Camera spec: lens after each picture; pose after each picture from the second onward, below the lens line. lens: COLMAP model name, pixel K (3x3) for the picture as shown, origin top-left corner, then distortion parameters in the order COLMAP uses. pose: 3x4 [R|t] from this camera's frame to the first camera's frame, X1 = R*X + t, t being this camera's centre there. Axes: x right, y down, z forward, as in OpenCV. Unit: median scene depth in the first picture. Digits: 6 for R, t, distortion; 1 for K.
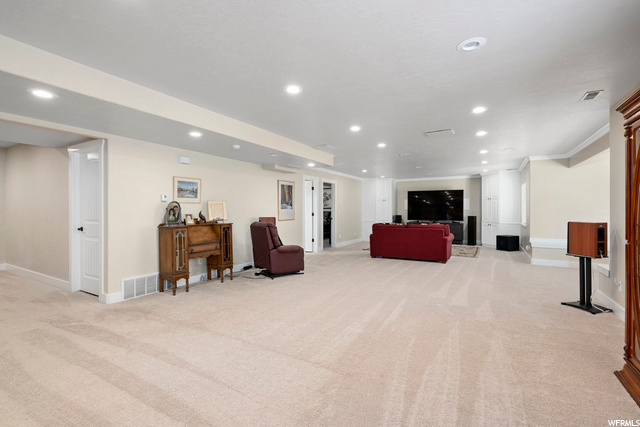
lens RADIAL K [[292.8, 0, 318.2], [0, 292.8, 210.8], [0, 0, 1]] dist [-0.009994, 0.001164]
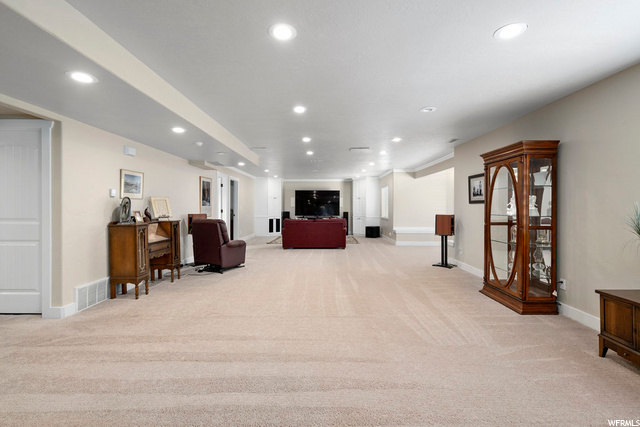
lens RADIAL K [[292.8, 0, 320.0], [0, 292.8, 211.0], [0, 0, 1]] dist [-0.009994, 0.001164]
pose [[0.870907, -0.004587, 0.491427, -0.362875], [-0.001060, 0.999937, 0.011211, 0.000341], [-0.491447, -0.010284, 0.870847, -0.070273]]
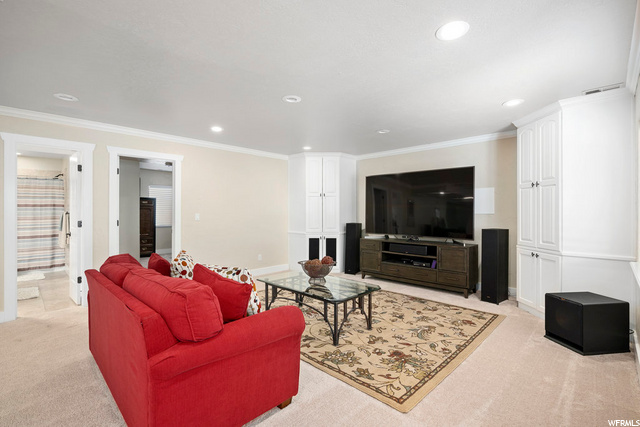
lens RADIAL K [[292.8, 0, 322.0], [0, 292.8, 211.8], [0, 0, 1]] dist [-0.009994, 0.001164]
pose [[0.970866, -0.001234, -0.239620, 0.767130], [0.000539, 0.999995, -0.002968, -0.009912], [0.239623, 0.002753, 0.970862, 1.072079]]
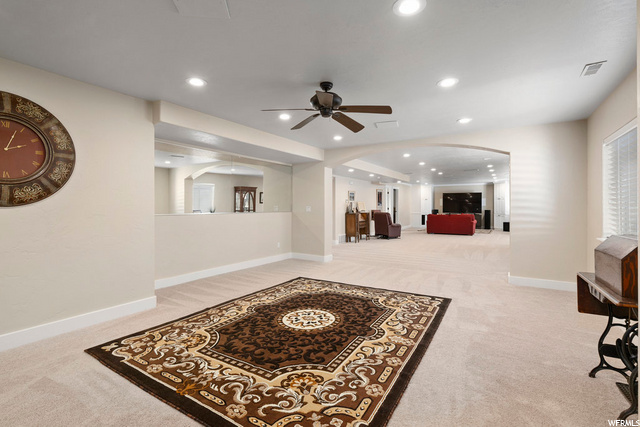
lens RADIAL K [[292.8, 0, 314.7], [0, 292.8, 203.1], [0, 0, 1]] dist [-0.009994, 0.001164]
pose [[0.998630, 0.001483, -0.052299, -0.574906], [-0.001970, 0.999955, -0.009265, -0.004541], [0.052283, 0.009355, 0.998588, -1.110889]]
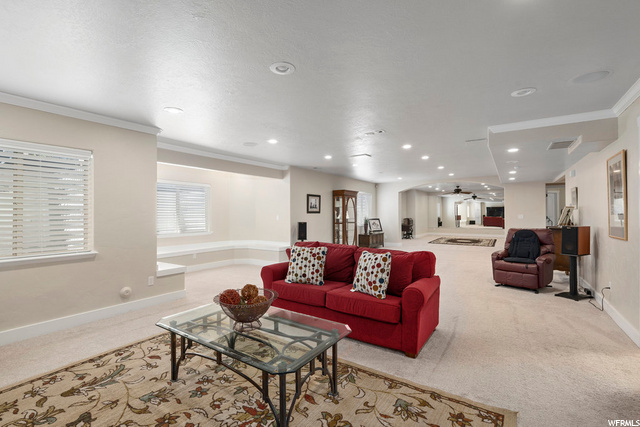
lens RADIAL K [[292.8, 0, 320.0], [0, 292.8, 212.6], [0, 0, 1]] dist [-0.009994, 0.001164]
pose [[-0.997843, 0.002573, 0.065595, 0.470353], [0.002370, 0.999992, -0.003168, -0.014194], [-0.065602, -0.003006, -0.997841, 2.109947]]
